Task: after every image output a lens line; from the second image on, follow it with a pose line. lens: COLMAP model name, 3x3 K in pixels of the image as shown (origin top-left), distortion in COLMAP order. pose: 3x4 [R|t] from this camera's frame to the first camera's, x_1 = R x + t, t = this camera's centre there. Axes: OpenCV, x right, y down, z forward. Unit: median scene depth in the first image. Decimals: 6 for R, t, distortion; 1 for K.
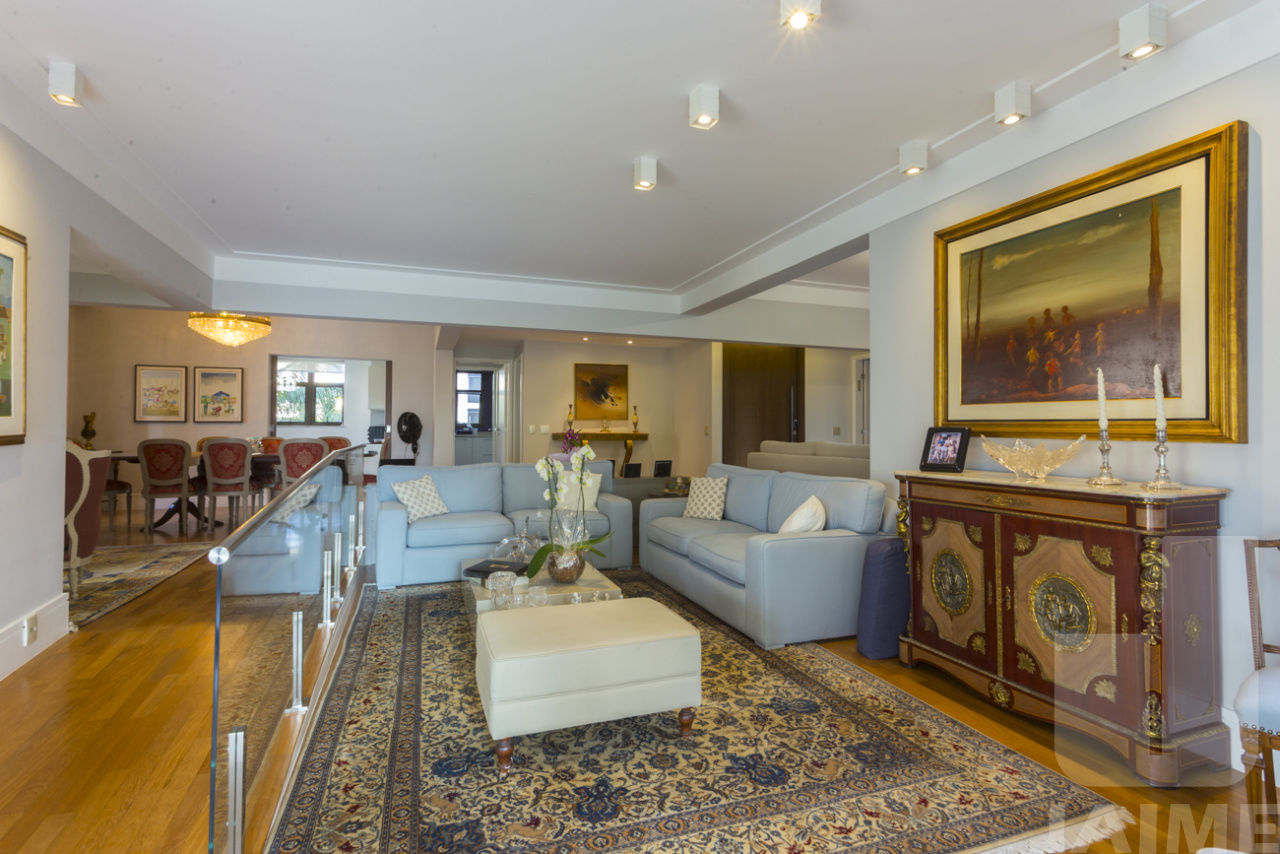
lens RADIAL K [[612.6, 0, 640.1], [0, 612.6, 418.2], [0, 0, 1]] dist [0.000480, 0.000611]
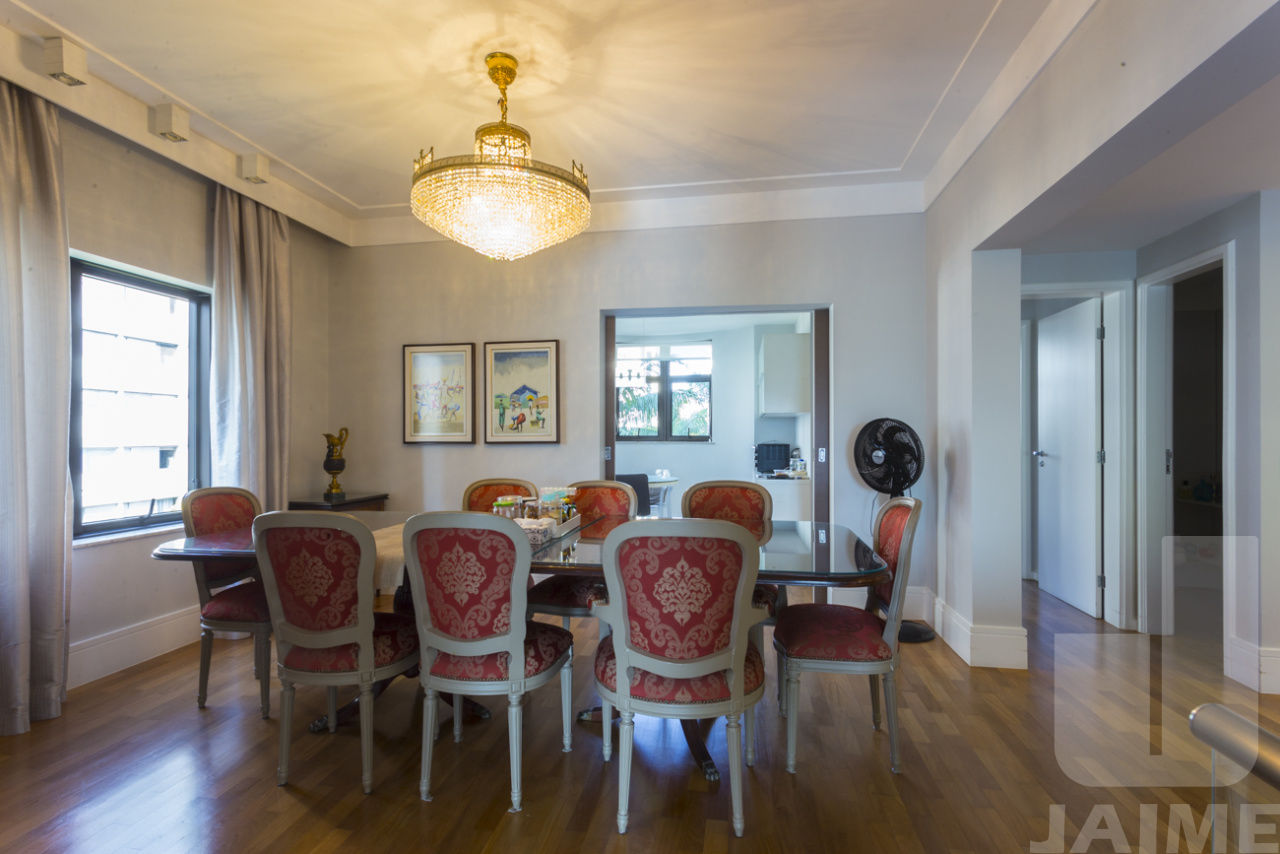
lens RADIAL K [[612.6, 0, 641.8], [0, 612.6, 430.7], [0, 0, 1]] dist [0.000480, 0.000611]
pose [[0.870587, -0.008174, -0.491946, -0.335781], [0.013566, 0.999881, 0.007393, -0.007100], [0.491827, -0.013109, 0.870594, 0.590698]]
